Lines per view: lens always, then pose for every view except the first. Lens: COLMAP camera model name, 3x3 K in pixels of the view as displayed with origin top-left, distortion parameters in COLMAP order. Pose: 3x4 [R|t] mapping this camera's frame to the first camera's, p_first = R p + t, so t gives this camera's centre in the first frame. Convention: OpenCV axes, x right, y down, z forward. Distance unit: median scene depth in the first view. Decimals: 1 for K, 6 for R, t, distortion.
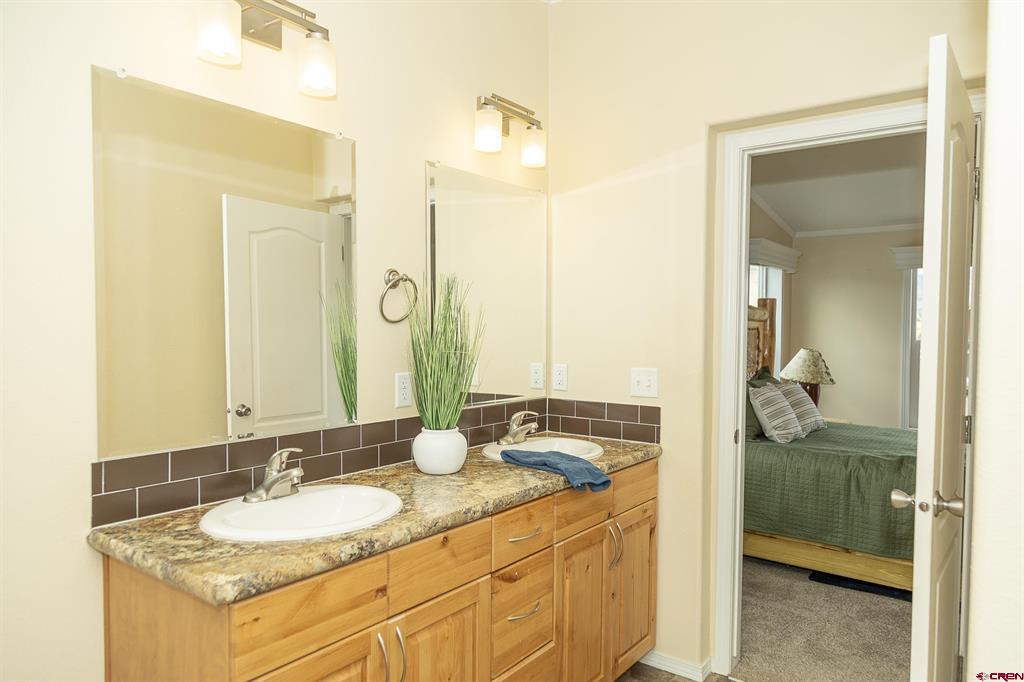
lens RADIAL K [[681.6, 0, 520.2], [0, 681.6, 345.3], [0, 0, 1]] dist [0.002810, 0.002227]
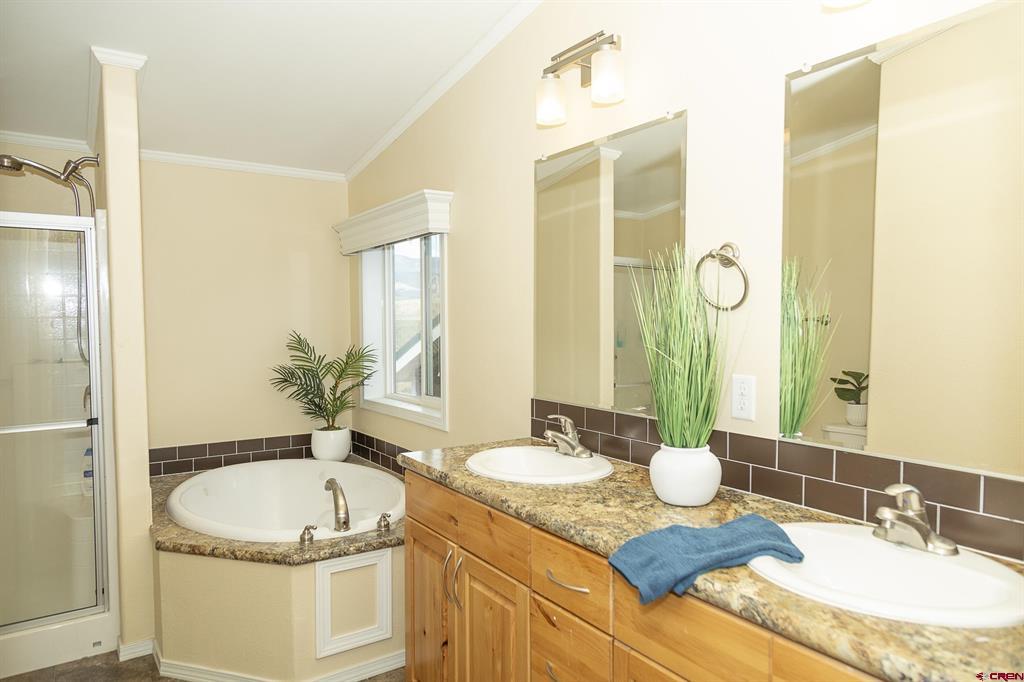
lens RADIAL K [[681.6, 0, 520.2], [0, 681.6, 345.3], [0, 0, 1]] dist [0.002810, 0.002227]
pose [[-0.320310, 0.031678, -0.946783, 0.794129], [-0.039299, 0.998136, 0.046692, -0.026966], [0.946497, 0.052163, -0.318468, 1.247391]]
